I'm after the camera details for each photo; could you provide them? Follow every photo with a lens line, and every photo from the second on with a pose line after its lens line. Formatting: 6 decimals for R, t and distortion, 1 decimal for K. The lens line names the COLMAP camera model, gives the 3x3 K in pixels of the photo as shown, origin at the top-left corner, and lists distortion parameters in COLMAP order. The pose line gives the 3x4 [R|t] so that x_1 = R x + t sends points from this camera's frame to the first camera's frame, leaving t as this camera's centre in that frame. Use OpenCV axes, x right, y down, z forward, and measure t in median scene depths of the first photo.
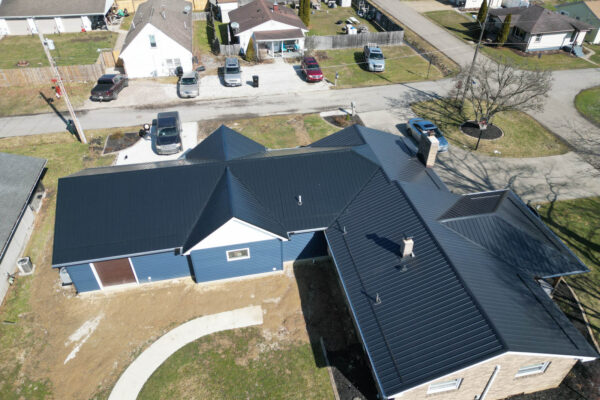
lens RADIAL K [[430.5, 0, 300.0], [0, 430.5, 200.0], [0, 0, 1]] dist [0.077101, -0.072393]
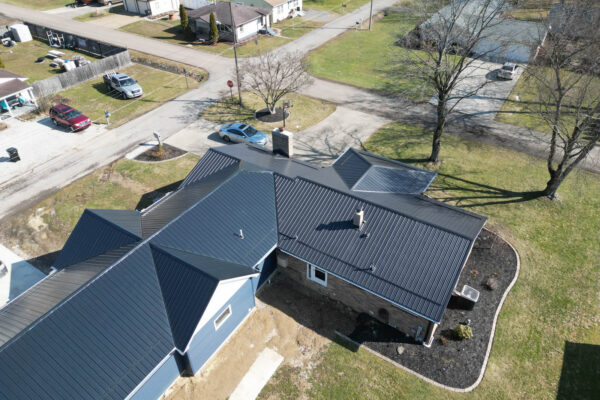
lens RADIAL K [[430.5, 0, 300.0], [0, 430.5, 200.0], [0, 0, 1]] dist [0.077101, -0.072393]
pose [[0.687095, -0.449270, 0.571014, -0.243842], [0.449122, 0.880400, 0.152268, -0.088513], [-0.571130, 0.151832, 0.806695, 0.063526]]
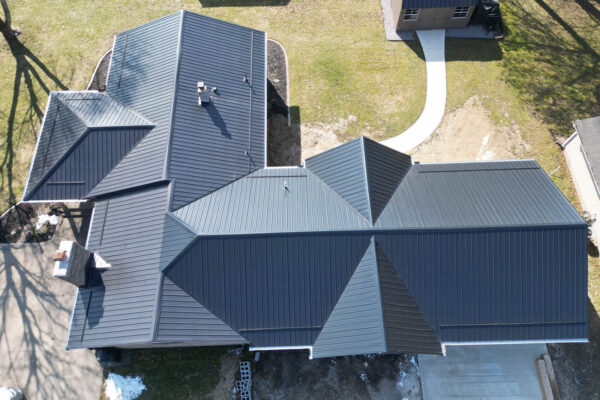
lens RADIAL K [[430.5, 0, 300.0], [0, 430.5, 200.0], [0, 0, 1]] dist [0.077101, -0.072393]
pose [[-0.986629, -0.140898, 0.081926, -0.058082], [0.114159, -0.238651, 0.964372, -0.474623], [-0.116326, 0.960830, 0.251544, 0.448892]]
